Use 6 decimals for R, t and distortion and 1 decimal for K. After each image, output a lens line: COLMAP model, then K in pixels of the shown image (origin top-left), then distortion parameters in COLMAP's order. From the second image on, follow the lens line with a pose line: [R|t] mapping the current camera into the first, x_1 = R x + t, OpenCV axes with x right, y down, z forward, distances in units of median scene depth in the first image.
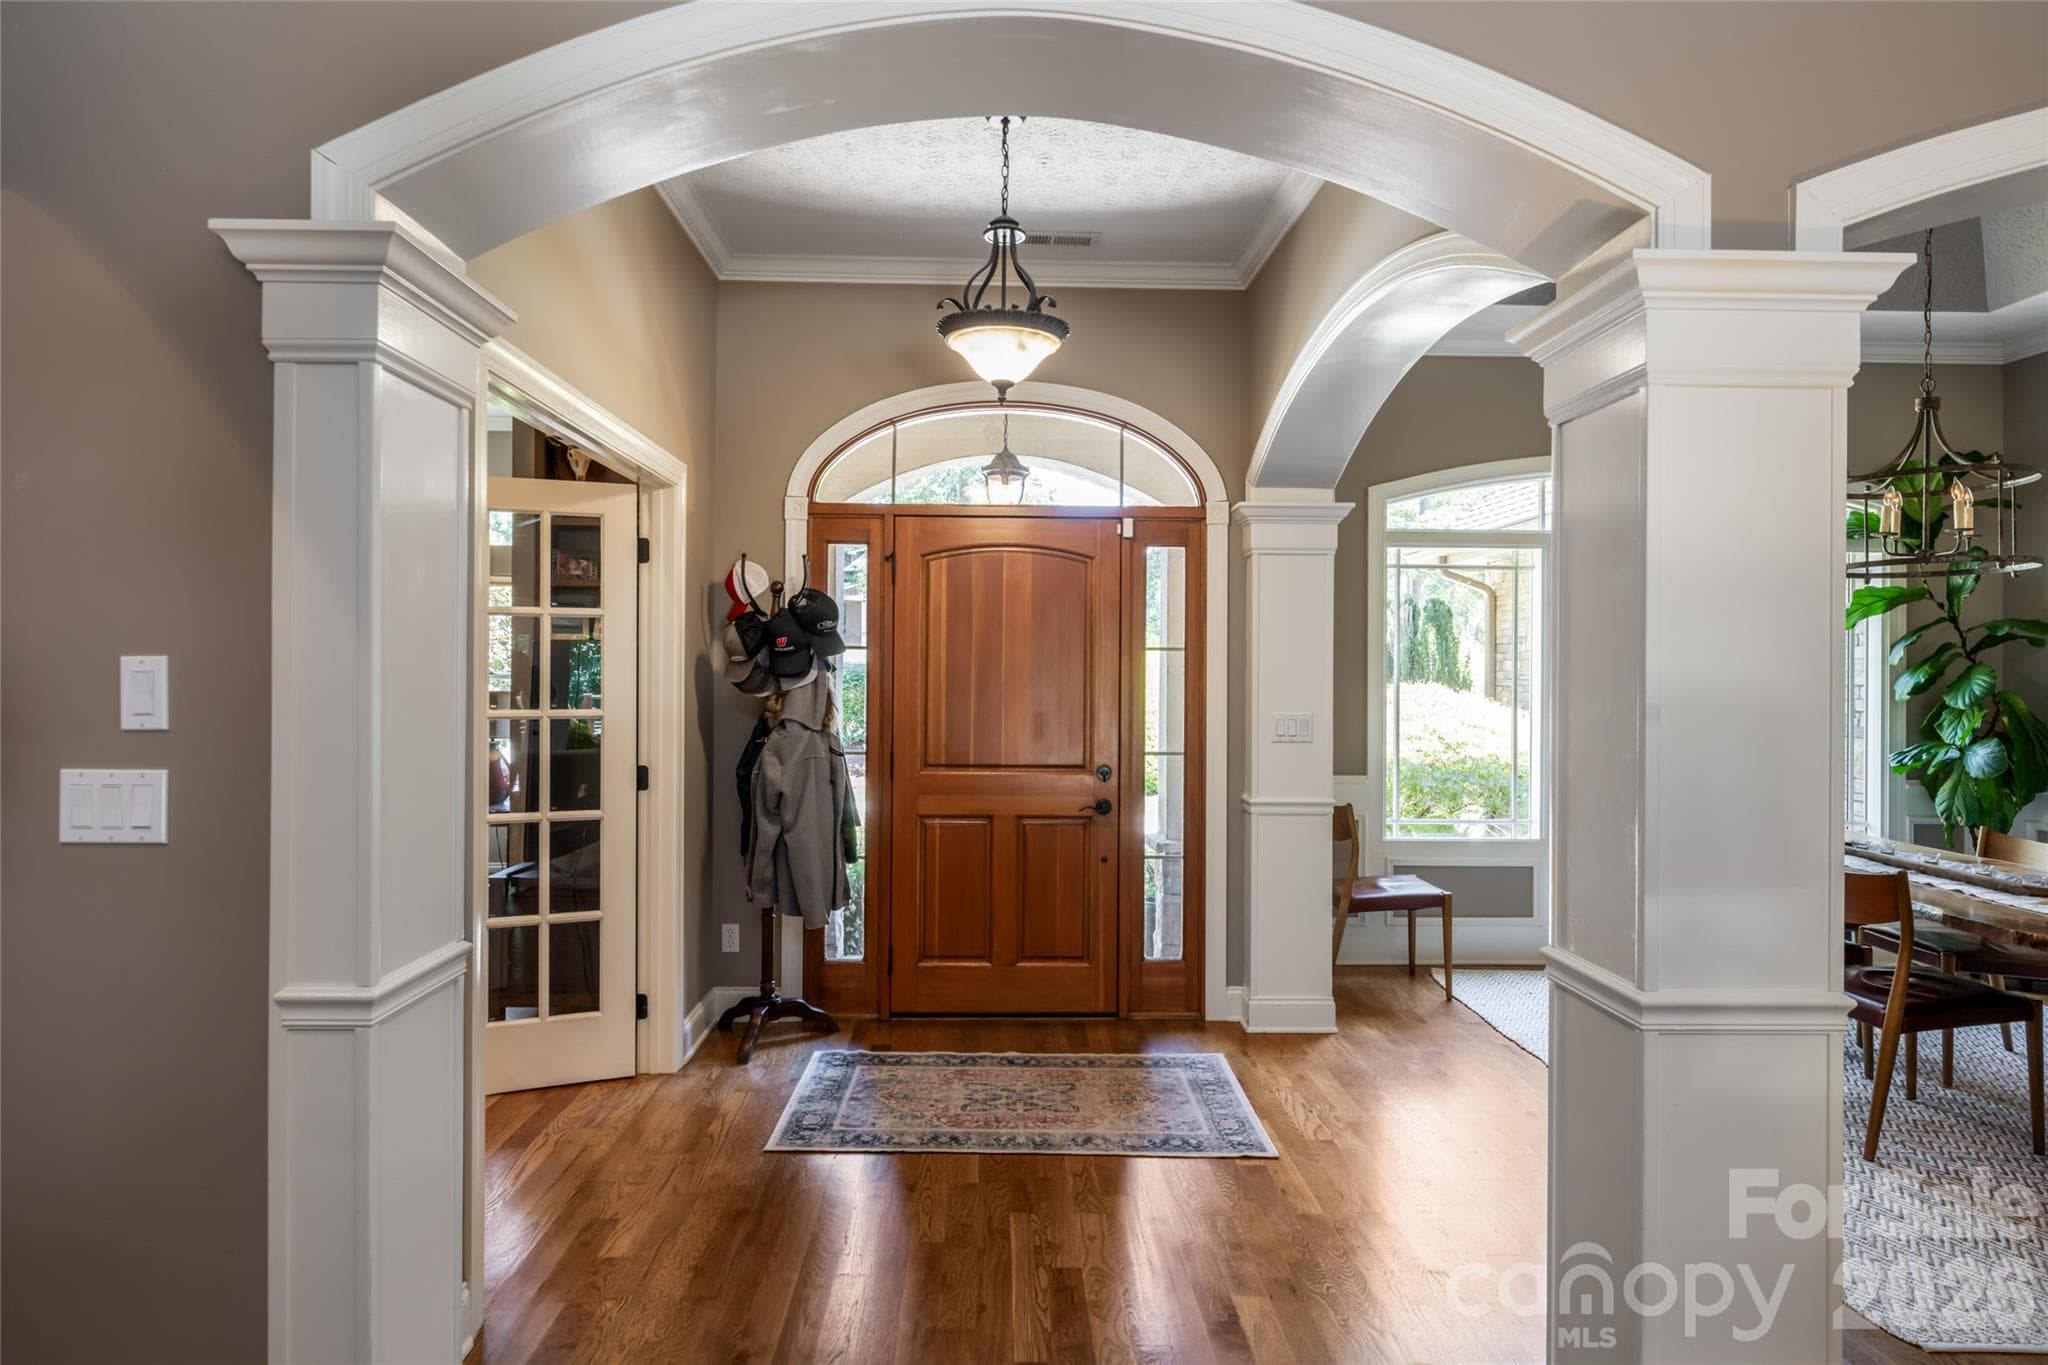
lens RADIAL K [[1154.8, 0, 1002.2], [0, 1154.8, 673.3], [0, 0, 1]] dist [-0.001610, -0.000236]
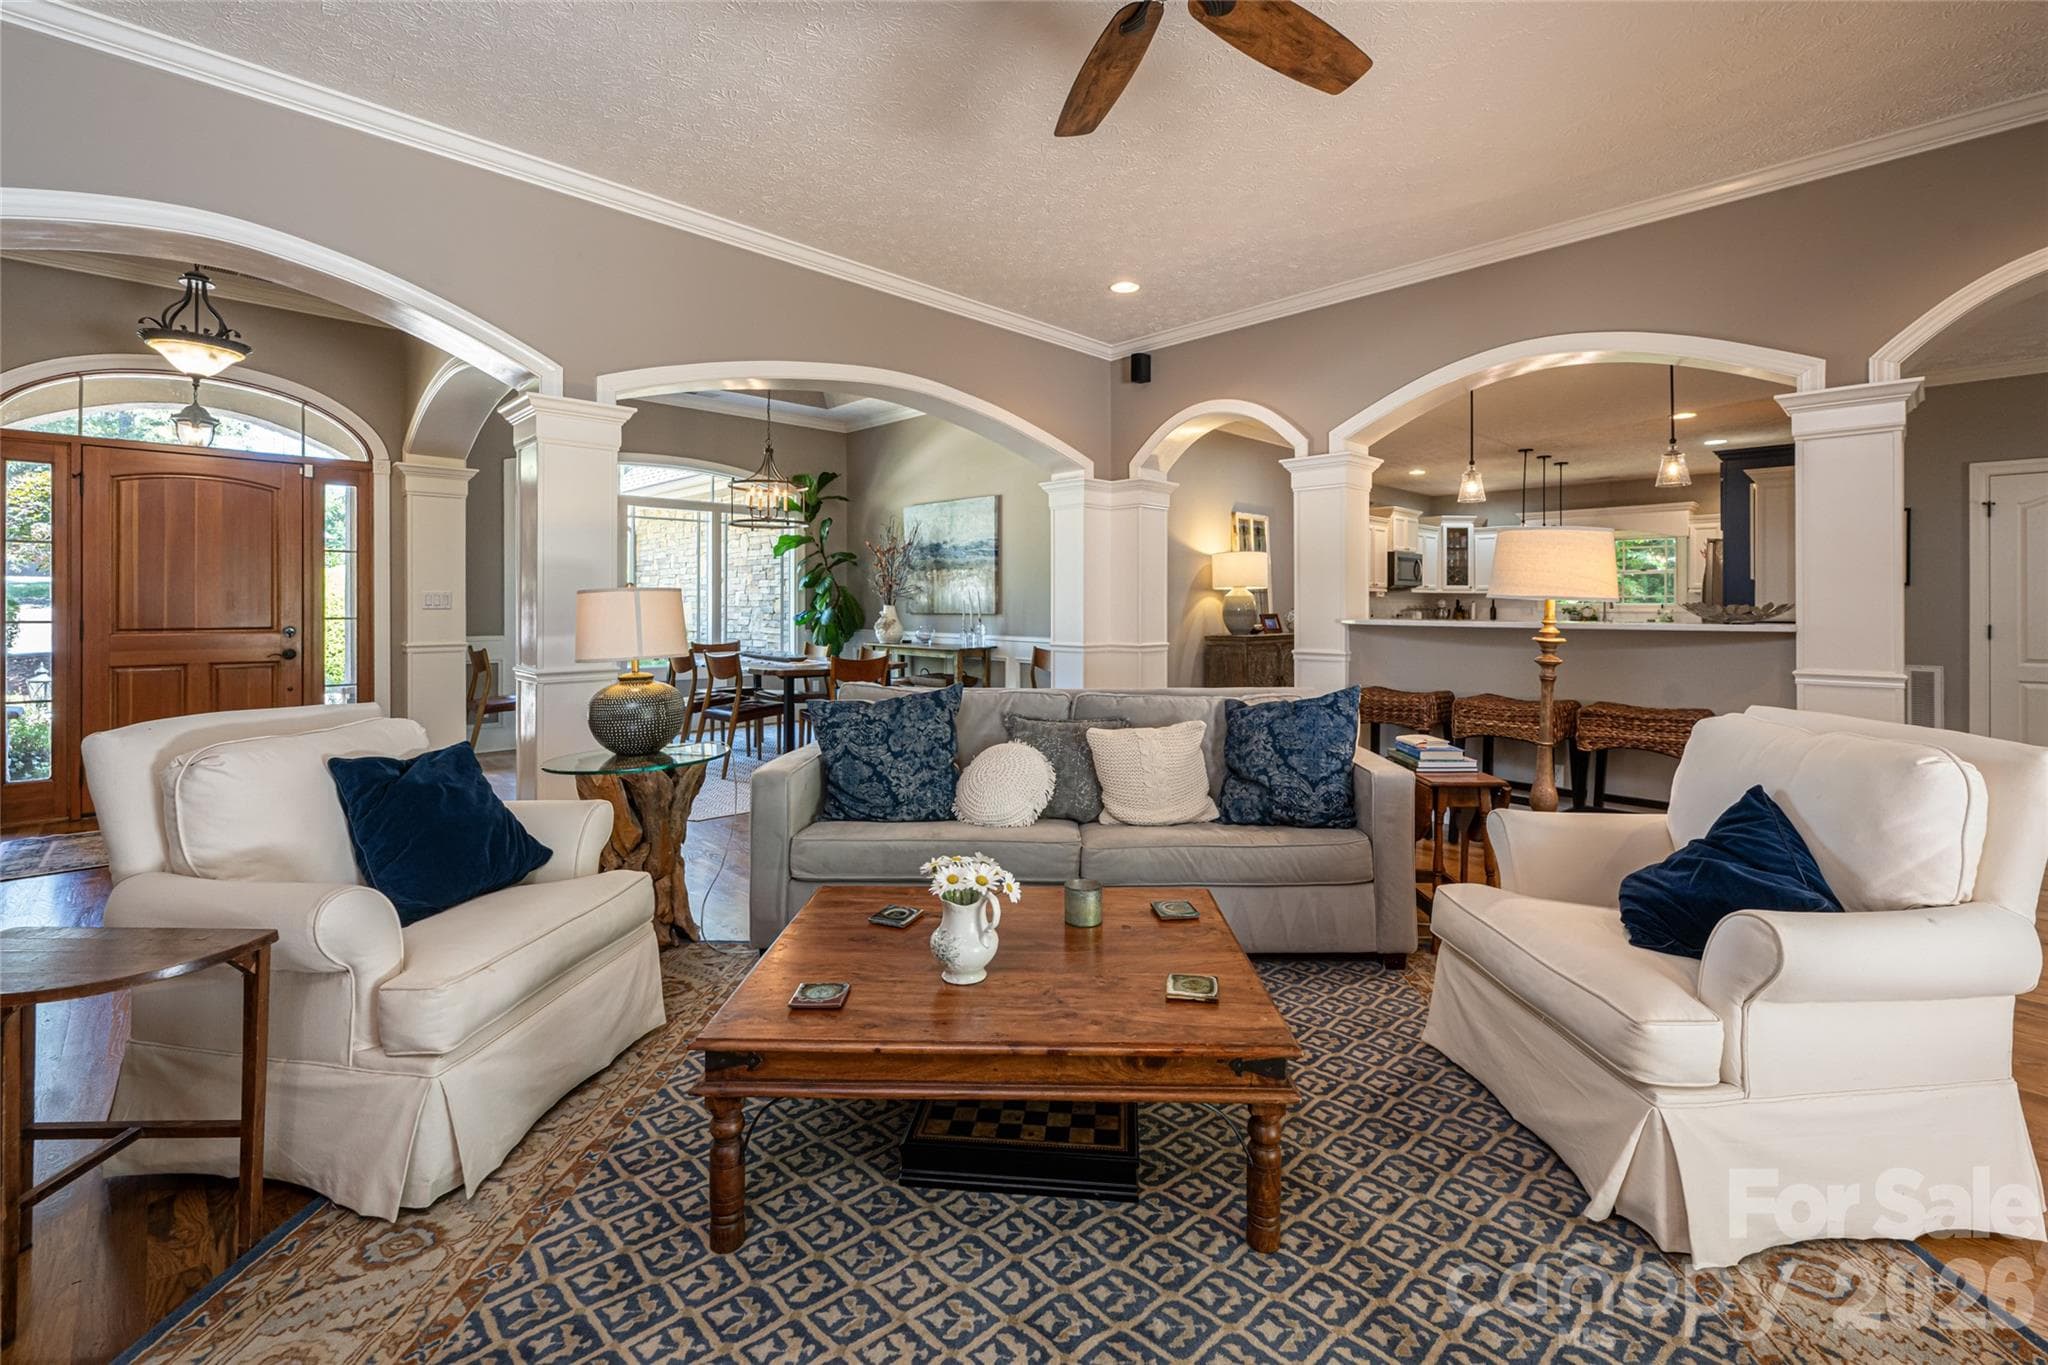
lens RADIAL K [[858.5, 0, 1034.1], [0, 858.5, 601.1], [0, 0, 1]] dist [-0.000063, -0.000101]
pose [[0.709272, -0.007539, 0.704895, -0.012444], [0.004692, 0.999971, 0.005975, 0.044478], [-0.704919, -0.000931, 0.709287, -0.486403]]
